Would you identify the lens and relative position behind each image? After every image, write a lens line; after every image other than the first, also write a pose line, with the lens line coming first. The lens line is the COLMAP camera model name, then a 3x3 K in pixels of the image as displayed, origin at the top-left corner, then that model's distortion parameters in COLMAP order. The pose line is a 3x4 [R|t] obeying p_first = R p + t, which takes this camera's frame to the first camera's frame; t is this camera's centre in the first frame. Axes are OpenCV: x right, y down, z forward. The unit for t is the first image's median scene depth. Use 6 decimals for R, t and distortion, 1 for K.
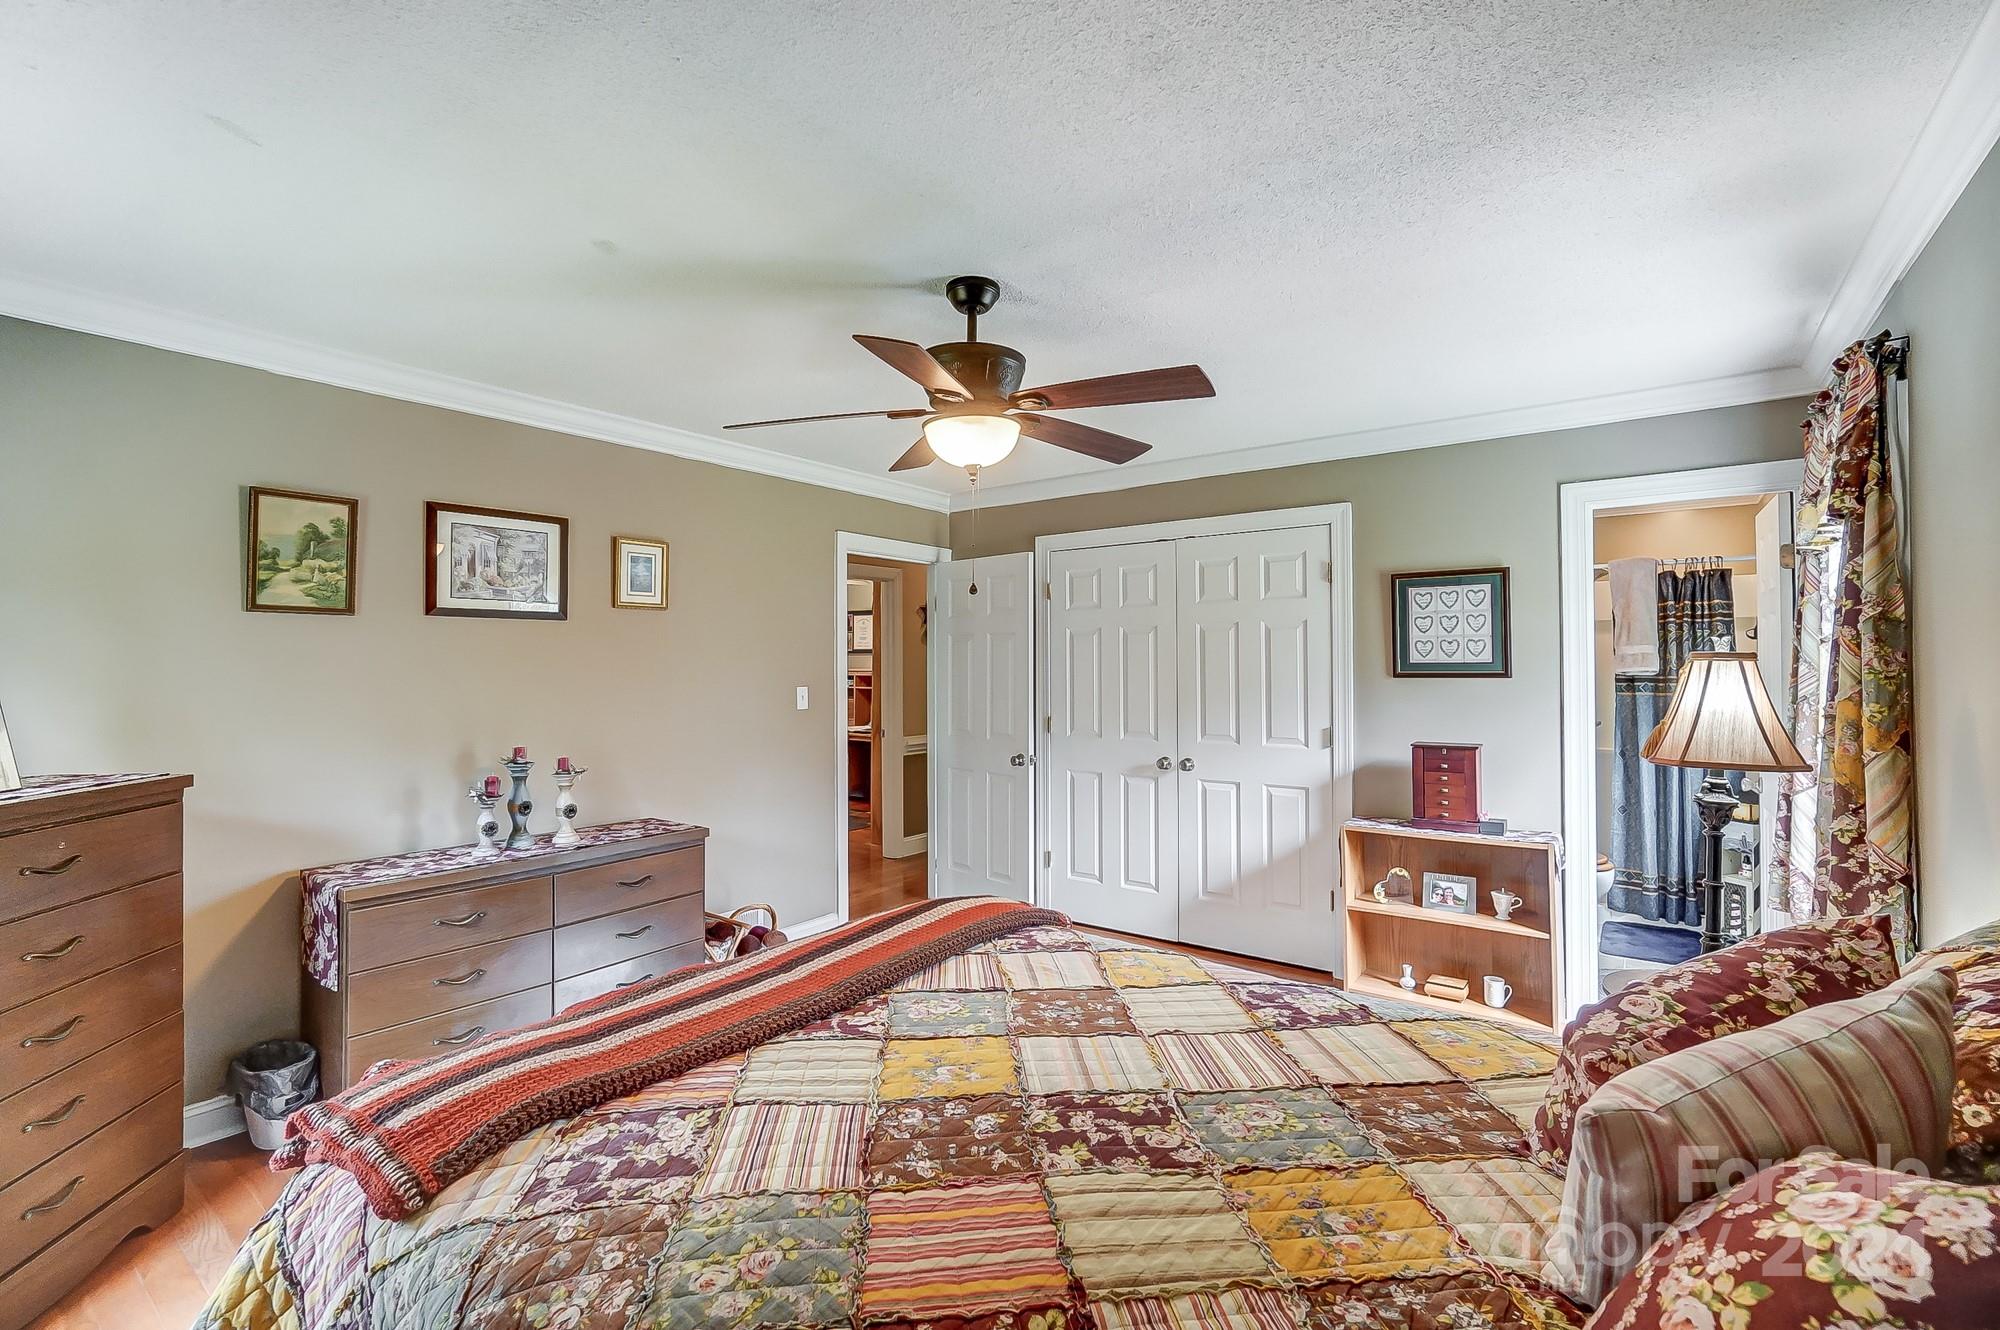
lens RADIAL K [[893.9, 0, 991.2], [0, 893.9, 647.9], [0, 0, 1]] dist [-0.027997, 0.012230]
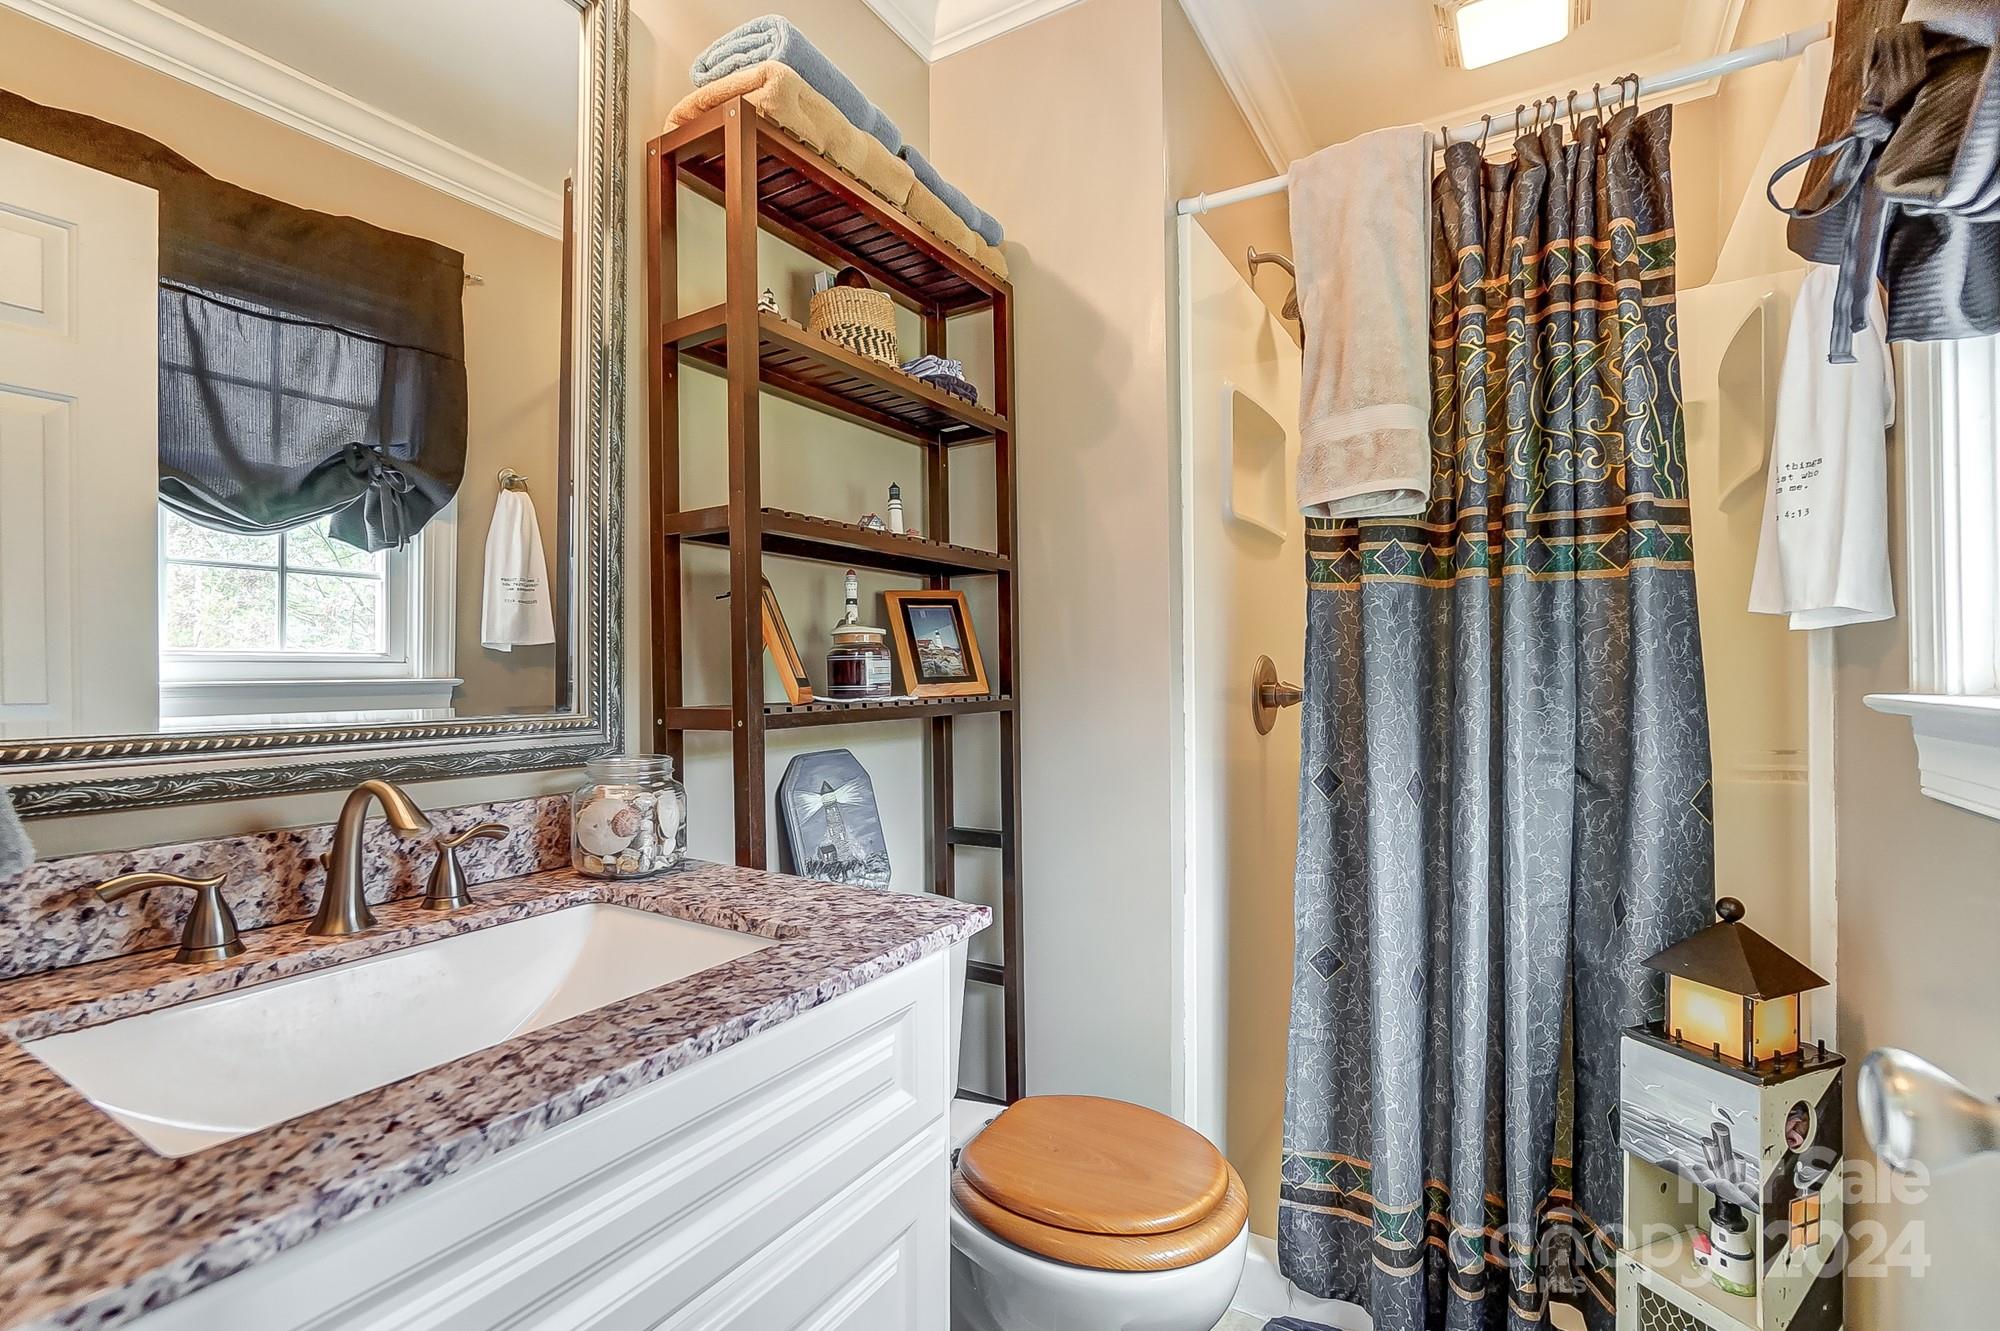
lens RADIAL K [[893.9, 0, 1005.1], [0, 893.9, 656.6], [0, 0, 1]] dist [-0.027997, 0.012230]
pose [[0.994435, 0.003758, 0.105283, 0.591106], [-0.004762, 0.999946, 0.009289, 0.076742], [-0.105242, -0.009738, 0.994399, 0.730267]]
